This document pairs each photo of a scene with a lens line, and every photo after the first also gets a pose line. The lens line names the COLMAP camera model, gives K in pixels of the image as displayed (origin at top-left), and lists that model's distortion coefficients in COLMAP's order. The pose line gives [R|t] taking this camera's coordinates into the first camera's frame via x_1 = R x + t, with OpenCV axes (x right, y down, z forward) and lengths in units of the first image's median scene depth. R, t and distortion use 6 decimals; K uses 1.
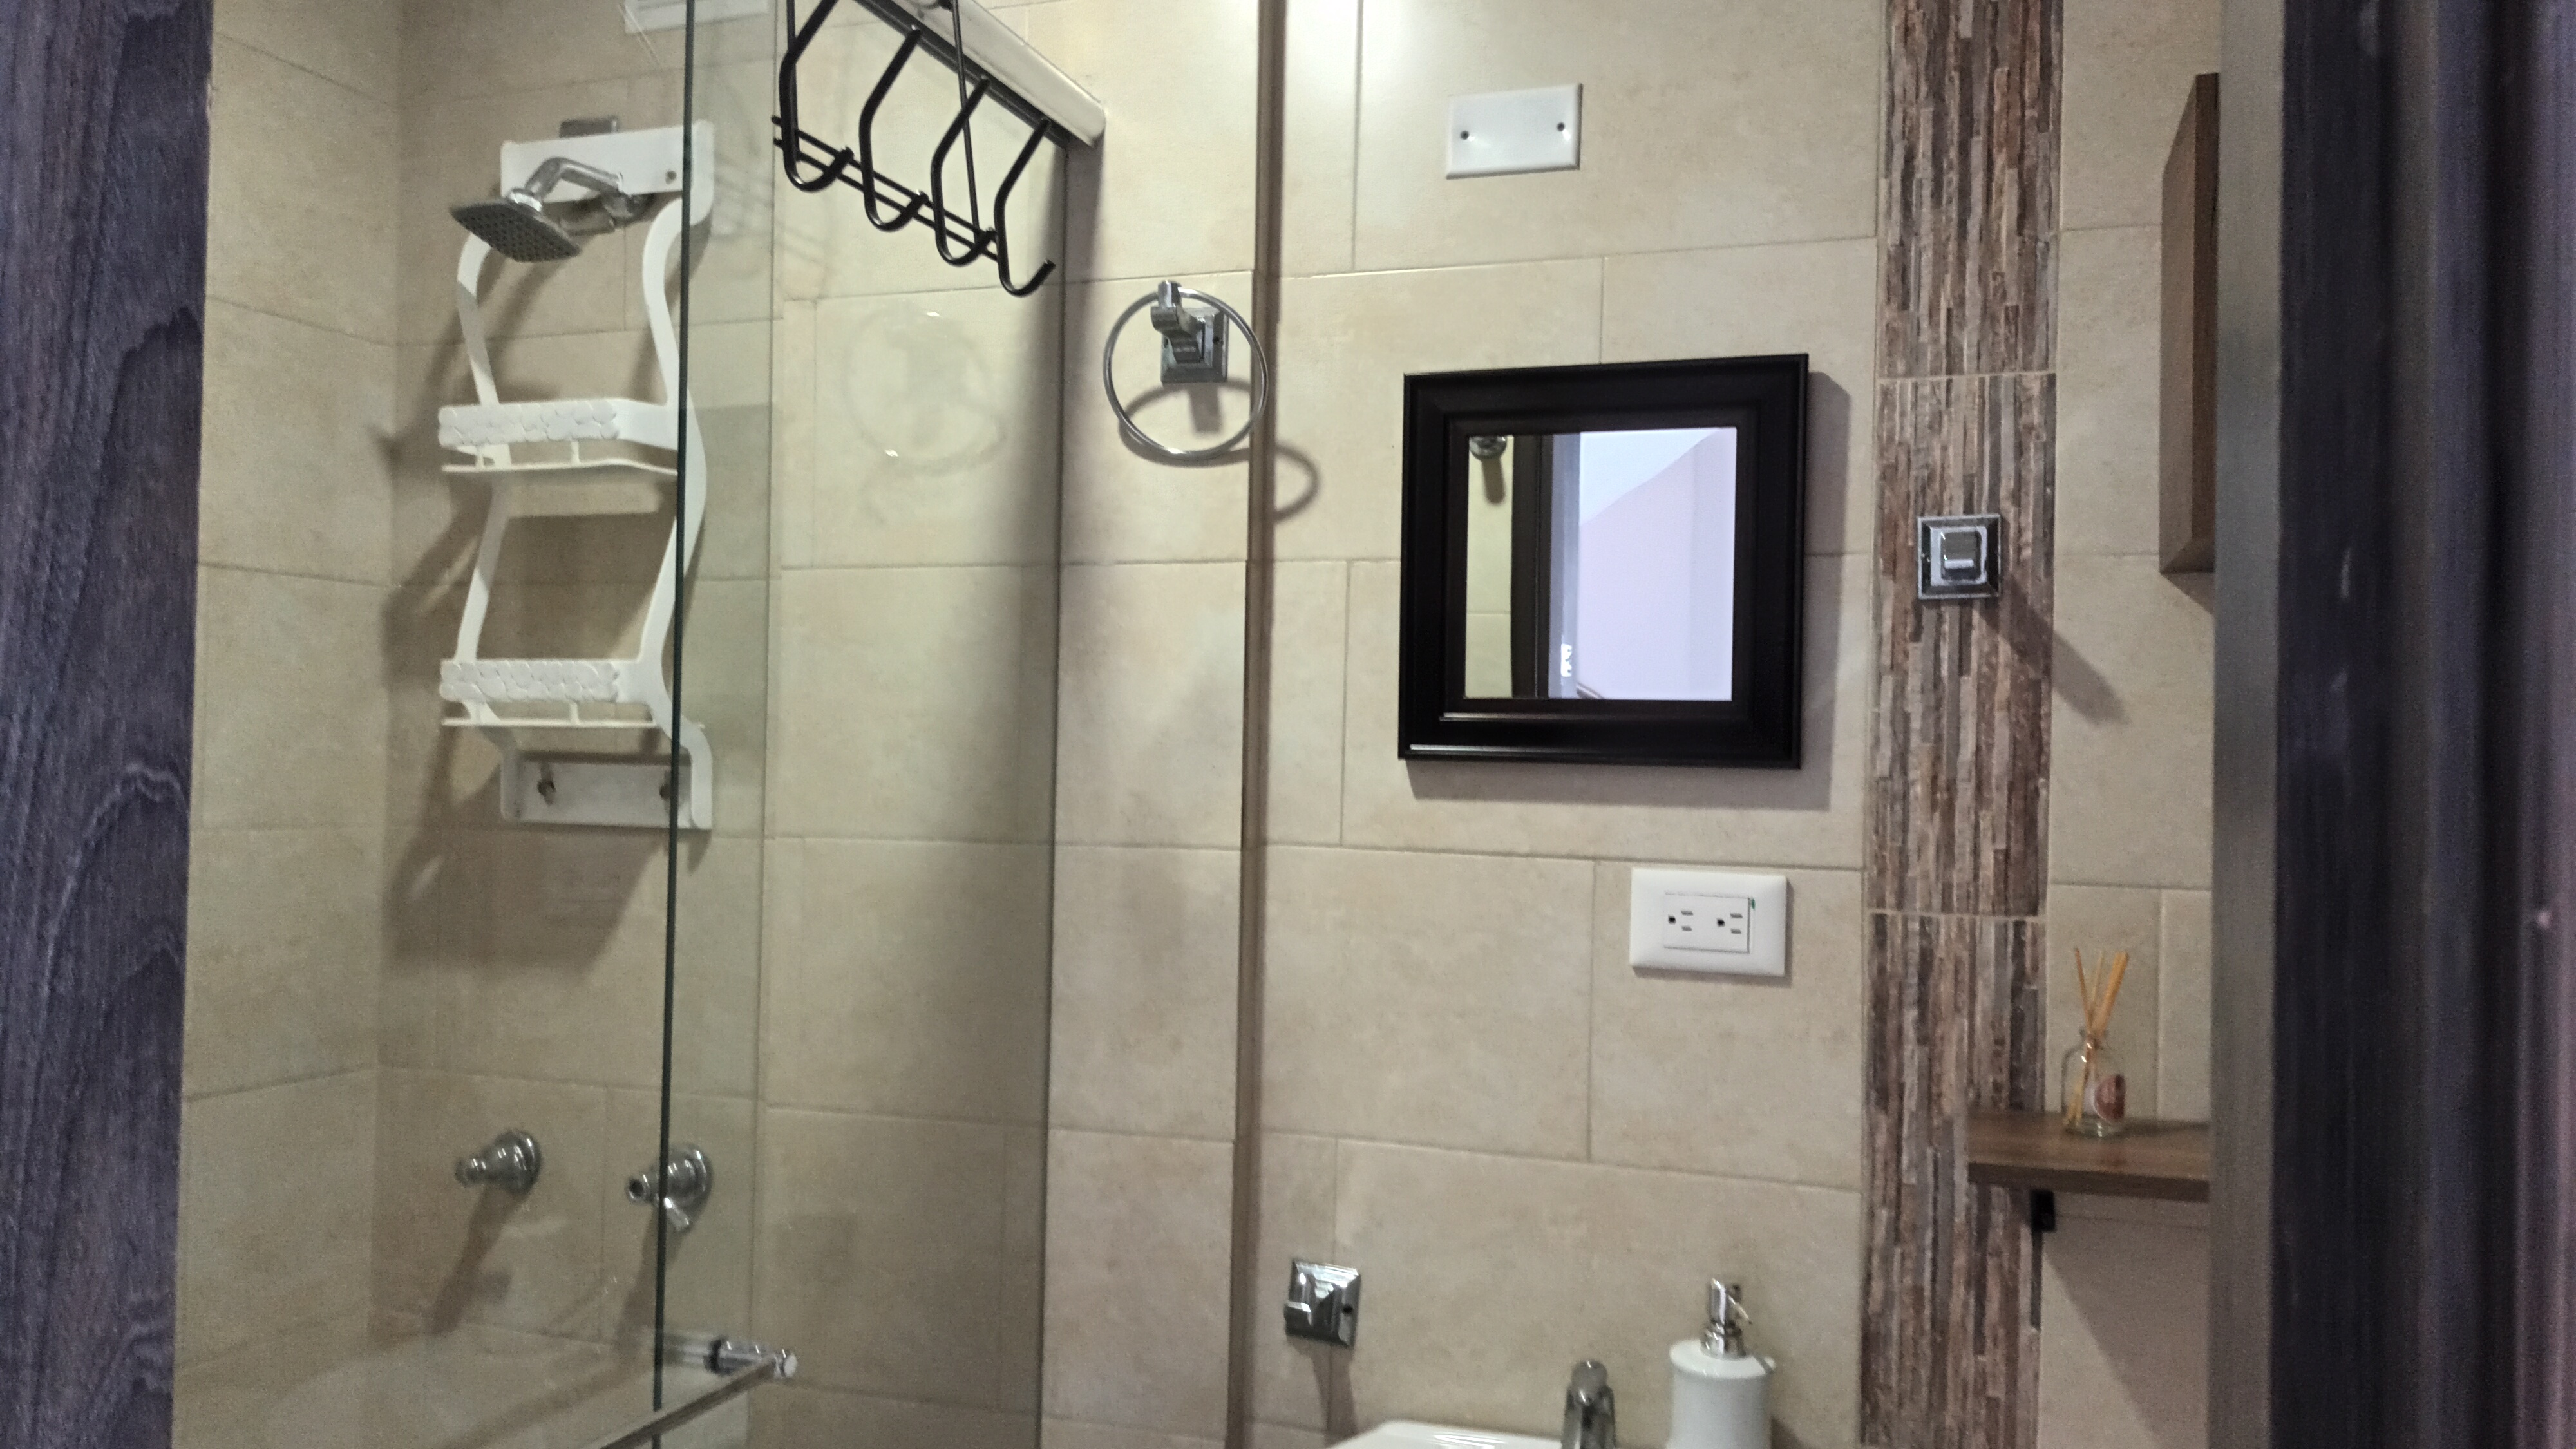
lens RADIAL K [[1889.1, 0, 1288.0], [0, 1889.1, 724.5], [0, 0, 1]] dist [0.099857, -0.201527]
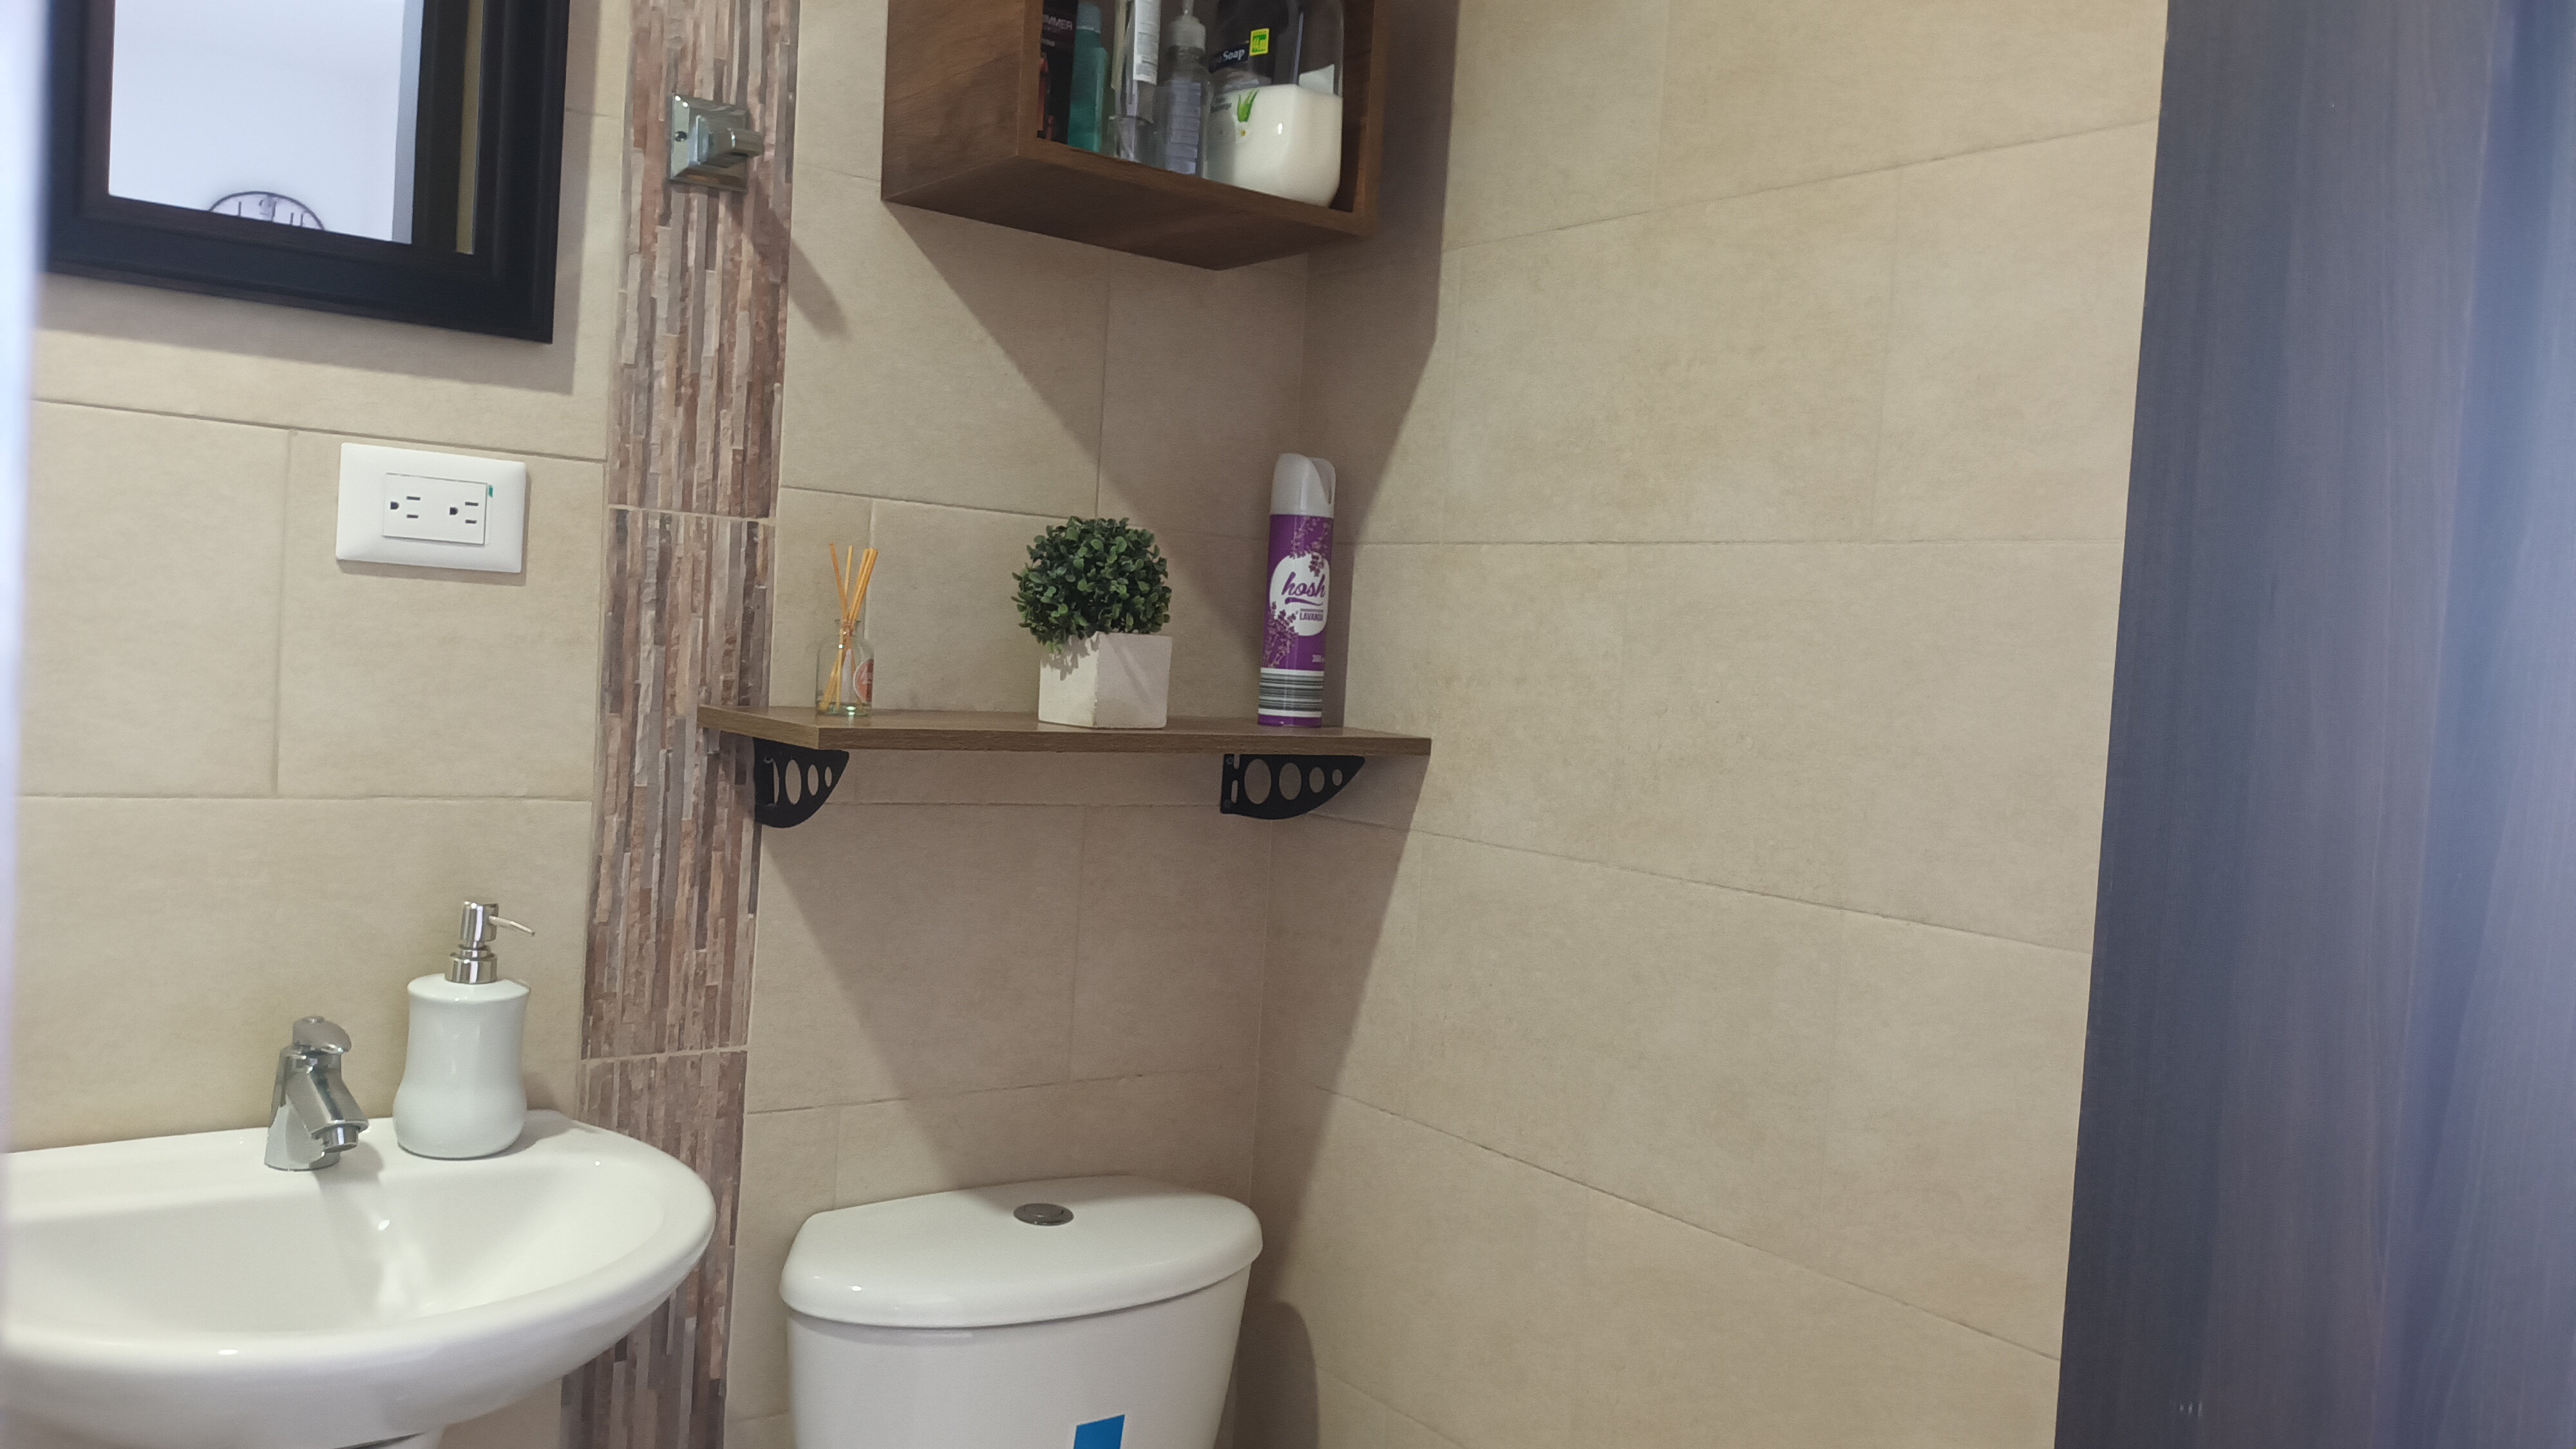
lens RADIAL K [[1889.1, 0, 1288.0], [0, 1889.1, 724.5], [0, 0, 1]] dist [0.099857, -0.201527]
pose [[0.563127, -0.024346, 0.826012, -0.293079], [-0.062427, 0.995456, 0.071899, 0.118083], [-0.824009, -0.092054, 0.559049, 0.185901]]
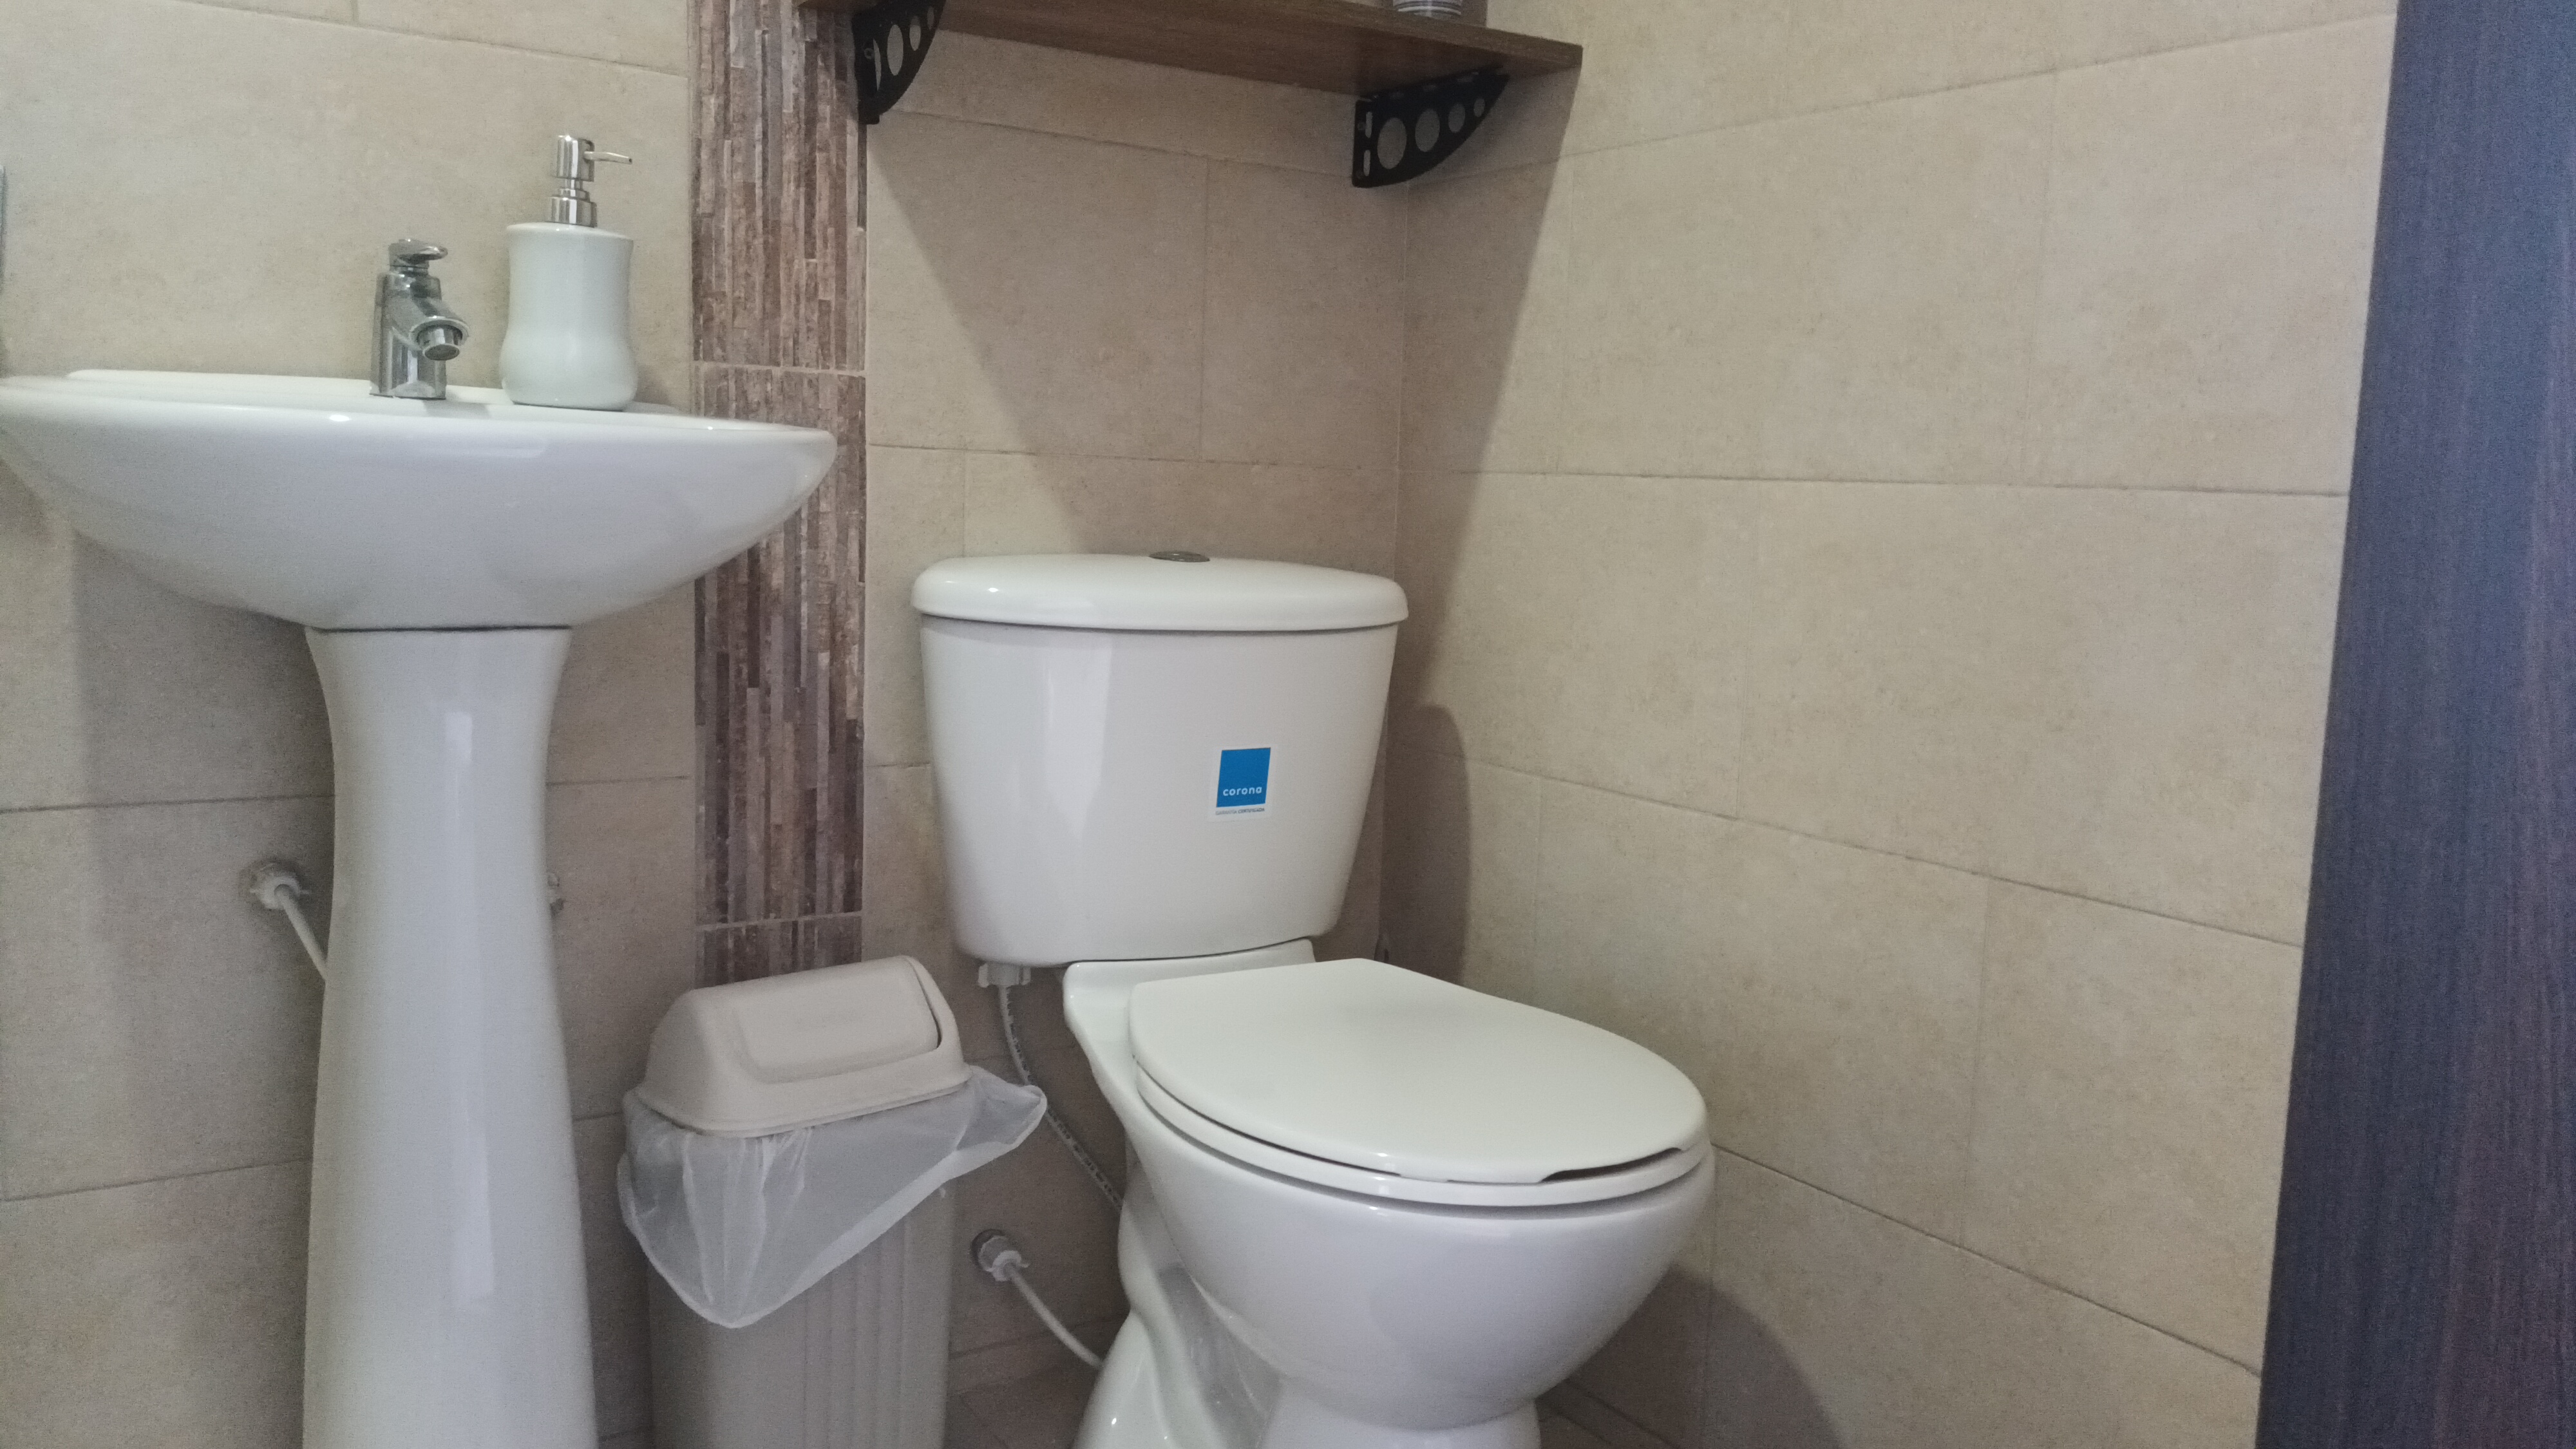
lens RADIAL K [[1889.1, 0, 1288.0], [0, 1889.1, 724.5], [0, 0, 1]] dist [0.099857, -0.201527]
pose [[0.614321, -0.109977, 0.781354, -0.264668], [-0.029409, 0.986360, 0.161955, 0.395434], [-0.788508, -0.122471, 0.602707, 0.200117]]
